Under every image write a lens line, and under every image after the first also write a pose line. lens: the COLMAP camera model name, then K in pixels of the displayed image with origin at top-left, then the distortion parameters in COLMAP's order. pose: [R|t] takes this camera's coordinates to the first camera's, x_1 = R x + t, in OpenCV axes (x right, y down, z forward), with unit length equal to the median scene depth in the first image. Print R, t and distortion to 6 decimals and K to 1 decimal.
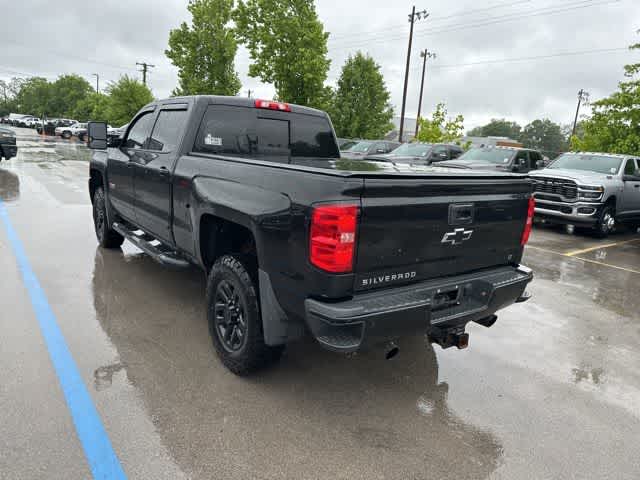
lens RADIAL K [[440.0, 0, 320.0], [0, 440.0, 240.0], [0, 0, 1]] dist [0.060347, -0.053825]
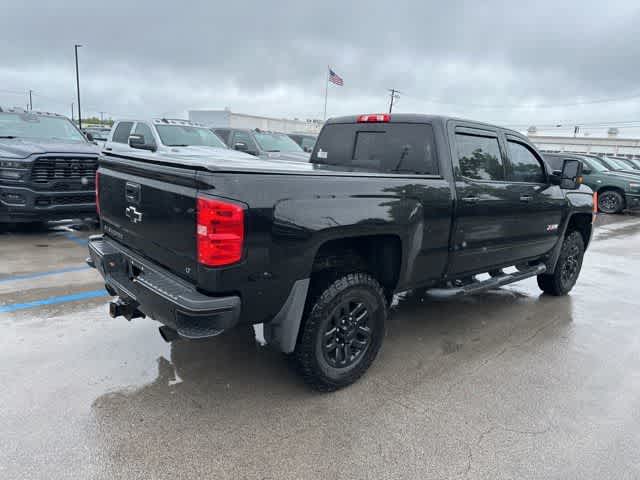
lens RADIAL K [[439.6, 0, 319.2], [0, 439.6, 237.0], [0, 0, 1]] dist [0.064962, -0.060854]
pose [[0.097242, 0.128613, -0.986916, 0.614140], [-0.267502, 0.958504, 0.098553, -0.078756], [0.958638, 0.254419, 0.127612, 0.566270]]
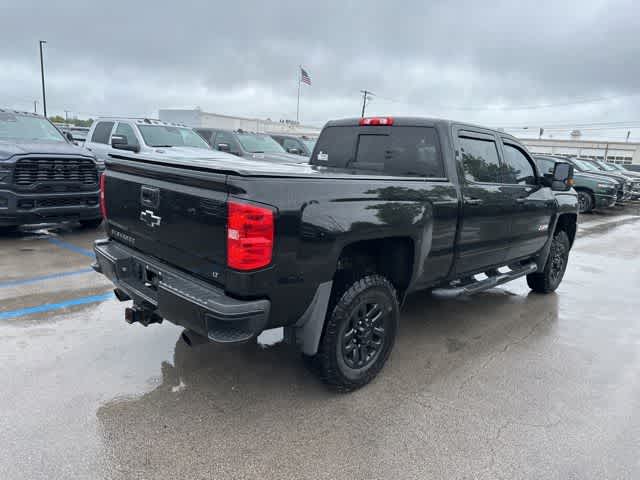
lens RADIAL K [[439.6, 0, 319.2], [0, 439.6, 237.0], [0, 0, 1]] dist [0.064962, -0.060854]
pose [[0.157430, 0.126420, -0.979405, 0.612174], [-0.264695, 0.960884, 0.081482, -0.068664], [0.951395, 0.246416, 0.184735, 0.519411]]
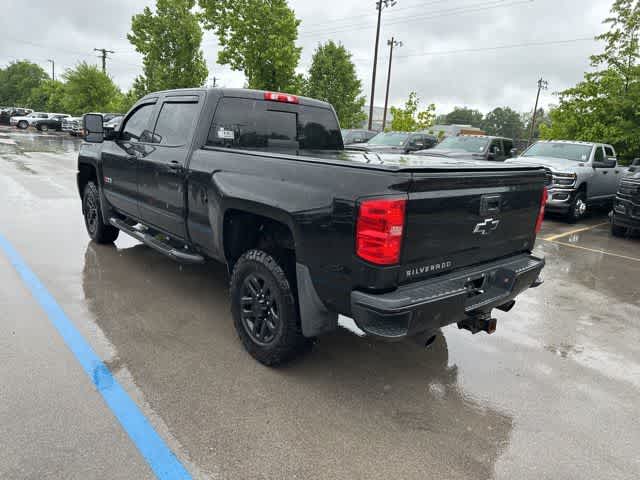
lens RADIAL K [[440.0, 0, 320.0], [0, 440.0, 240.0], [0, 0, 1]] dist [0.060347, -0.053825]
pose [[0.997287, -0.022879, 0.069959, -0.066563], [0.021152, 0.999456, 0.025323, -0.004840], [-0.070501, -0.023774, 0.997228, -0.006211]]
